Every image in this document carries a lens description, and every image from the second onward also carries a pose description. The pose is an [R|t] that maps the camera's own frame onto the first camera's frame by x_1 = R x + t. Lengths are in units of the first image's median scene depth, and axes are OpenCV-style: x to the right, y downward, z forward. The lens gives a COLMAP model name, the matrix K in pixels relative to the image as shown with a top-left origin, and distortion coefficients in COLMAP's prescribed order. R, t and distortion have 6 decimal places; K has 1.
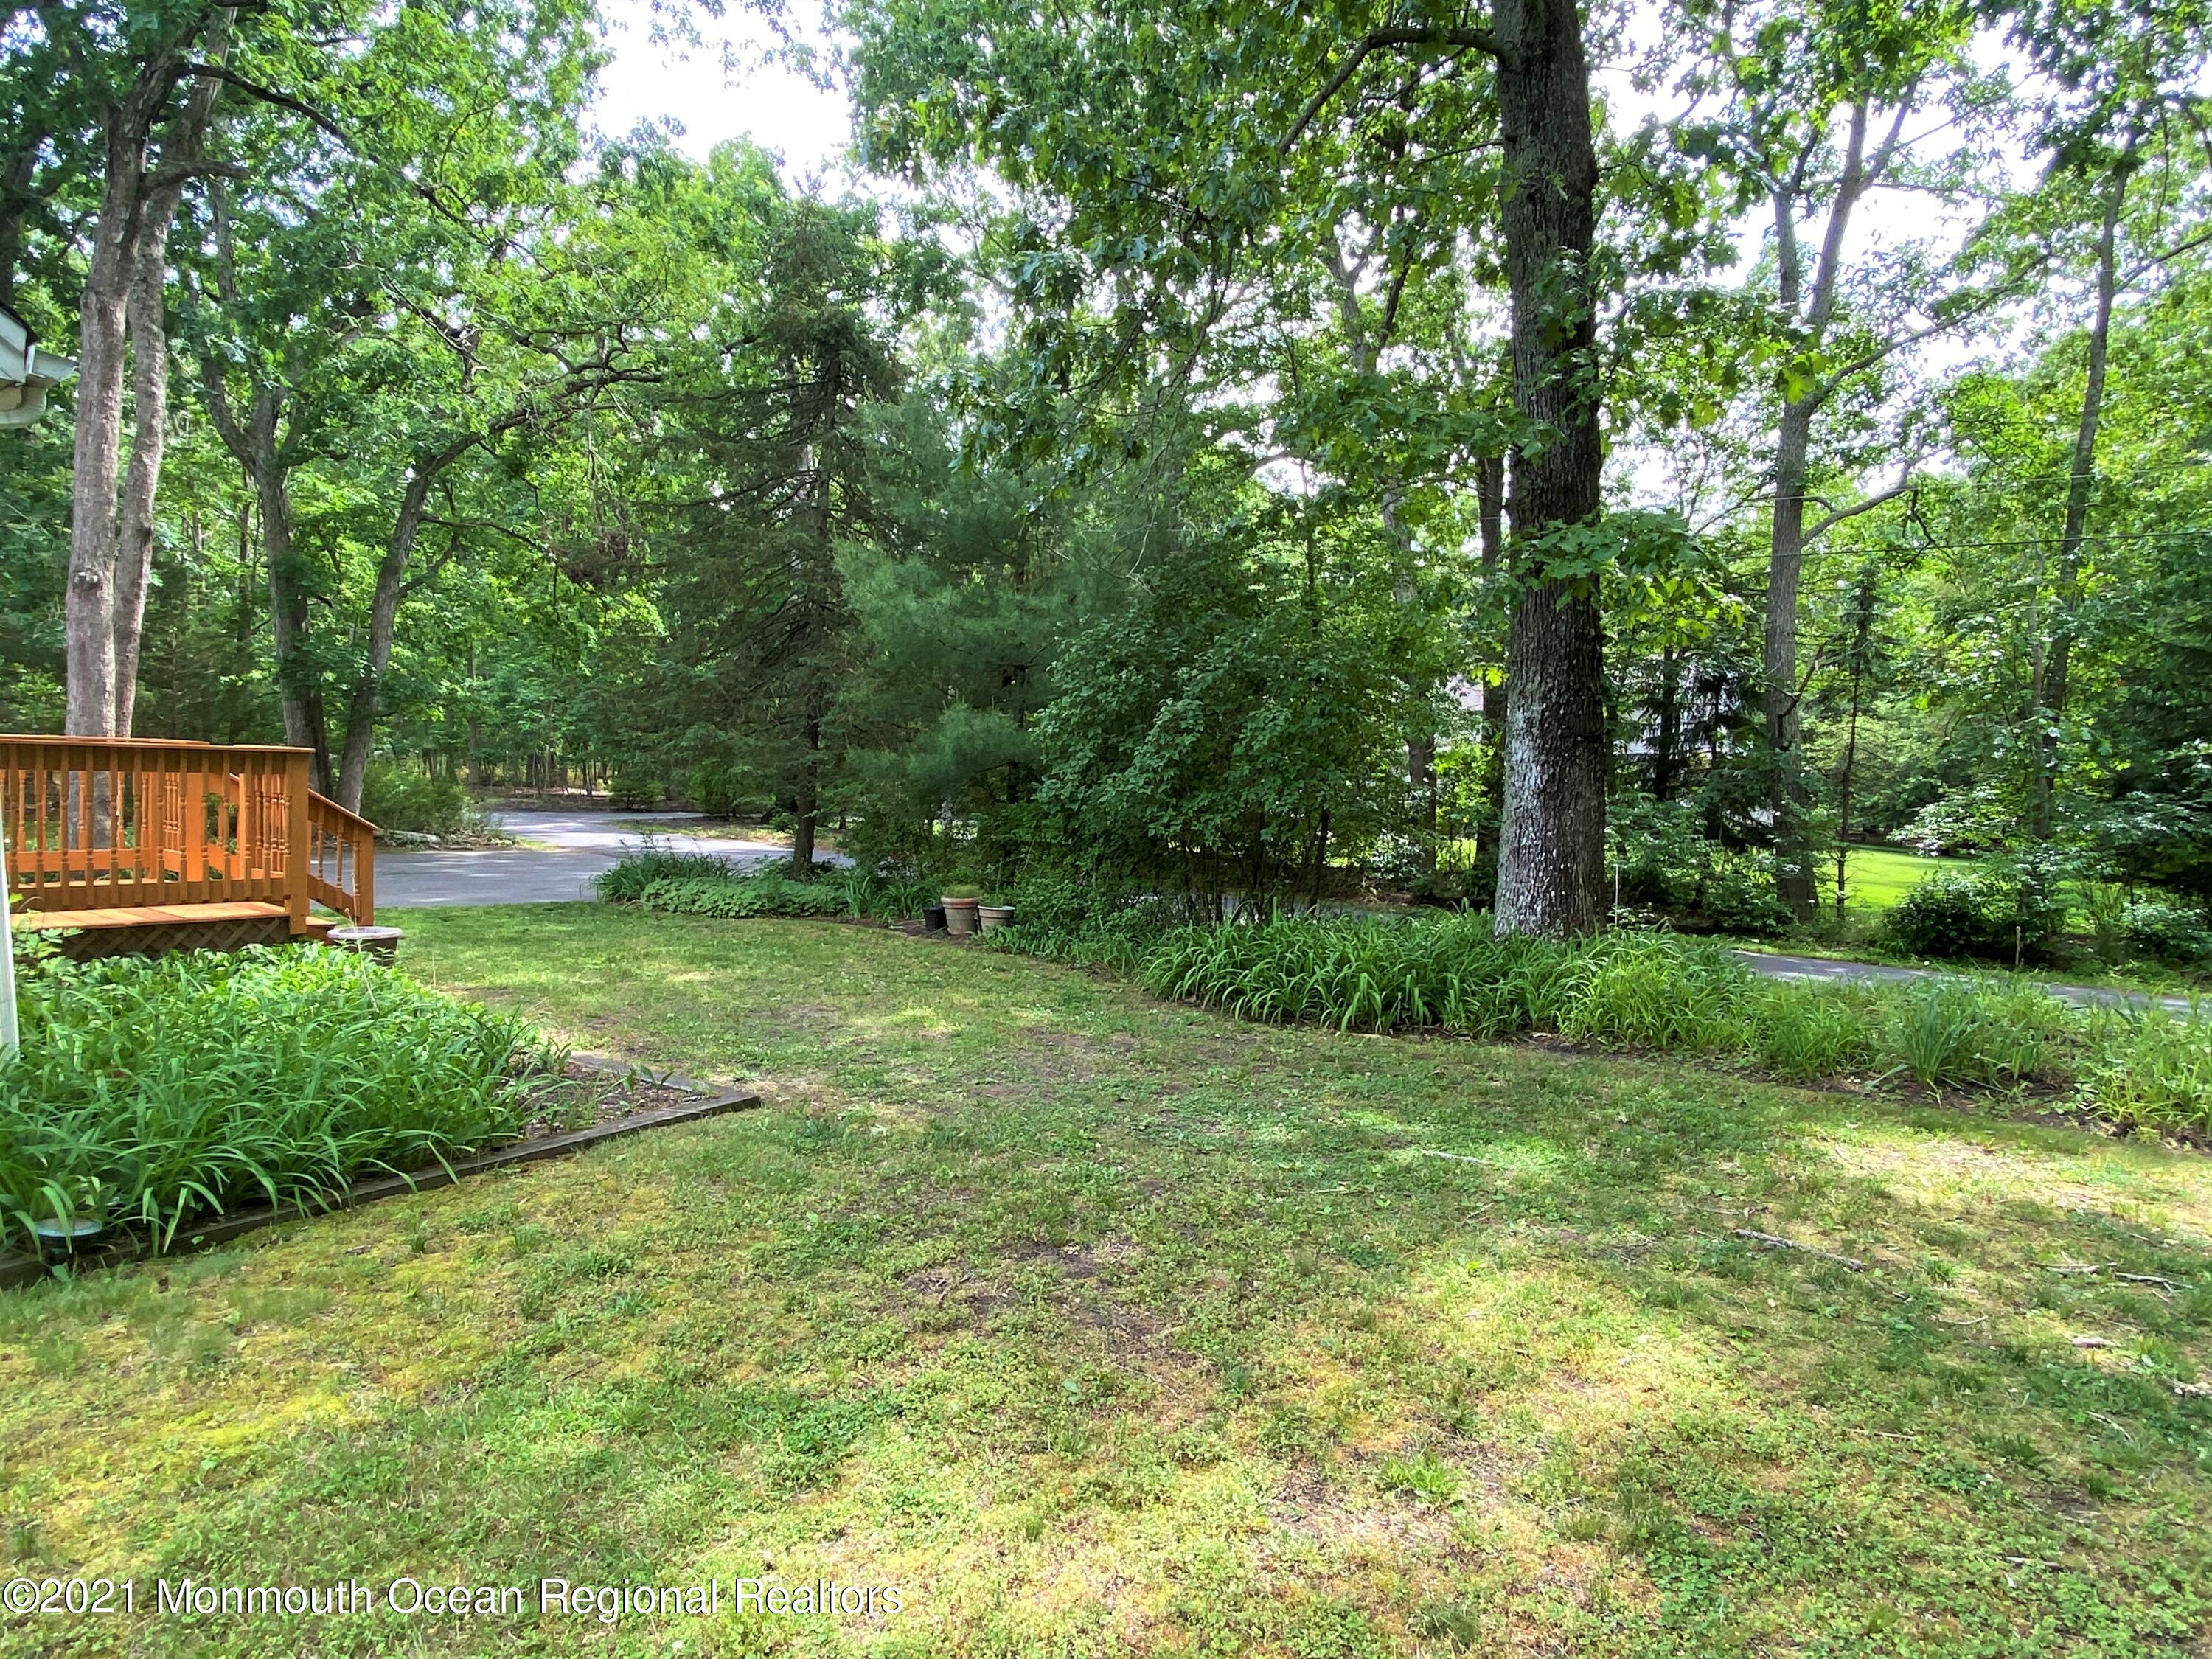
lens RADIAL K [[1241.6, 0, 1106.0], [0, 1241.6, 829.5], [0, 0, 1]] dist [0.058434, -0.067631]
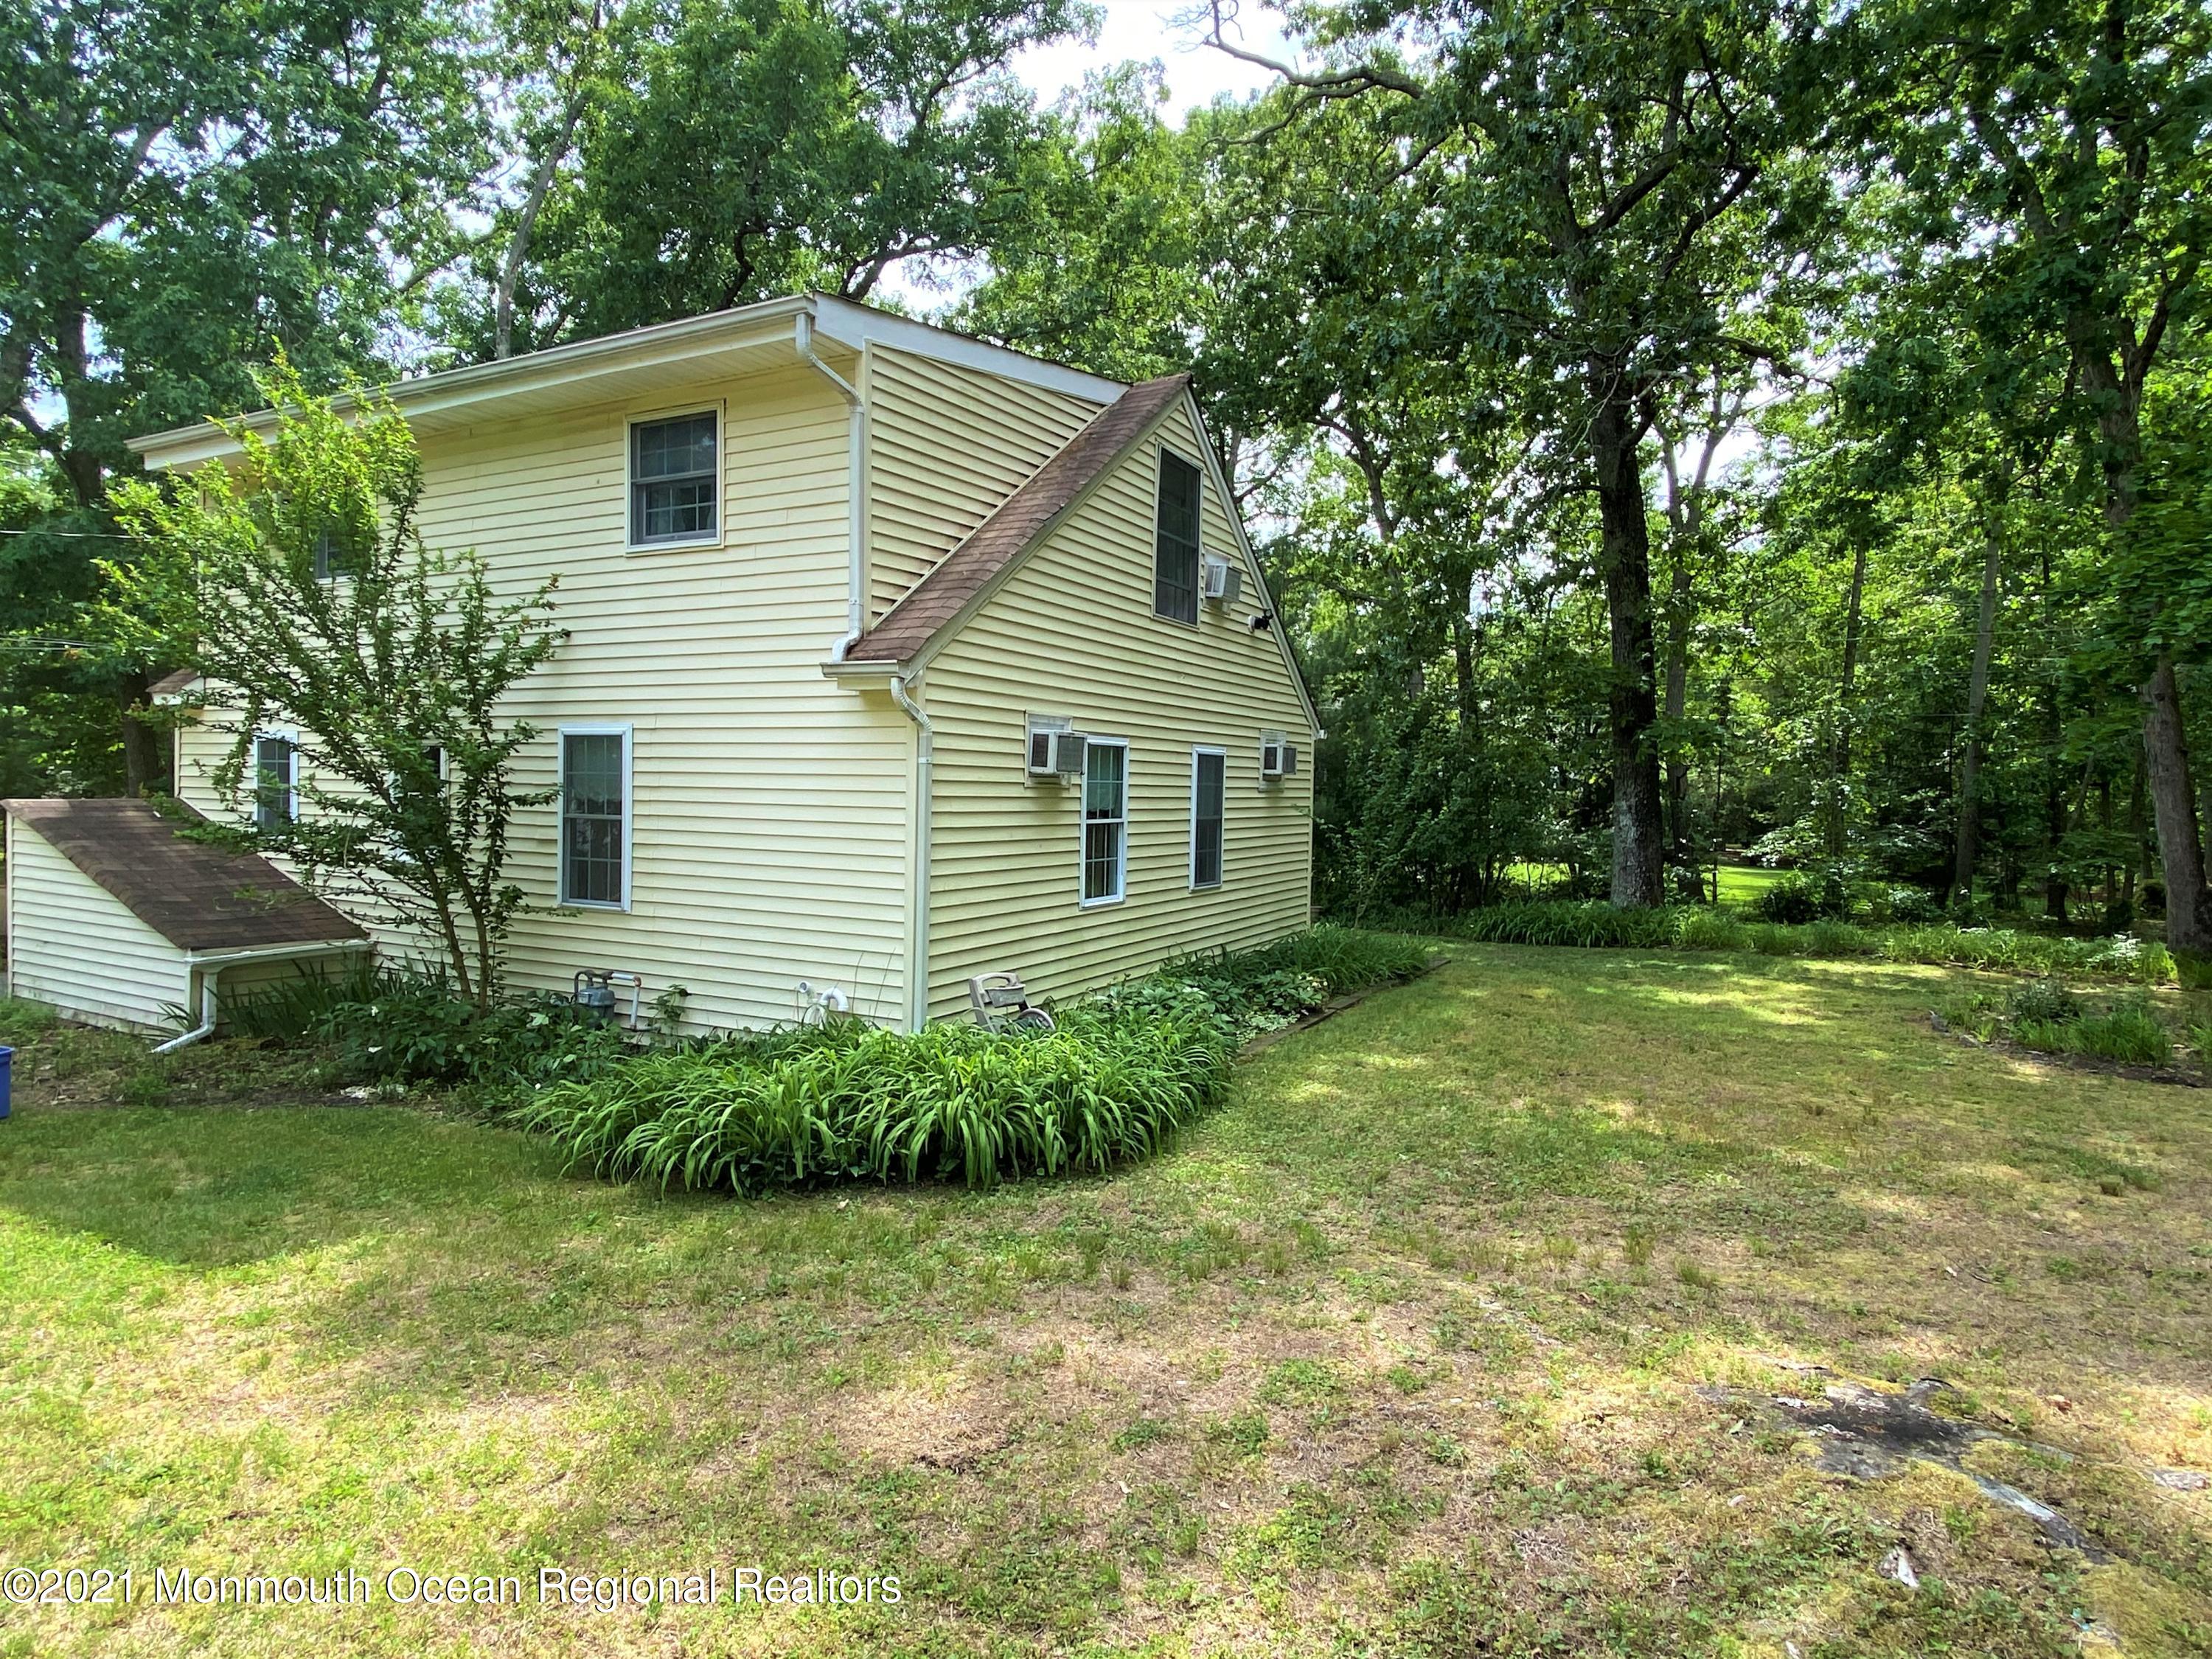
lens RADIAL K [[1241.6, 0, 1106.0], [0, 1241.6, 829.5], [0, 0, 1]] dist [0.058434, -0.067631]
pose [[0.991382, -0.021595, 0.129214, -0.170625], [0.024629, 0.999456, -0.021931, -0.004846], [-0.128670, 0.024925, 0.991374, -0.206353]]
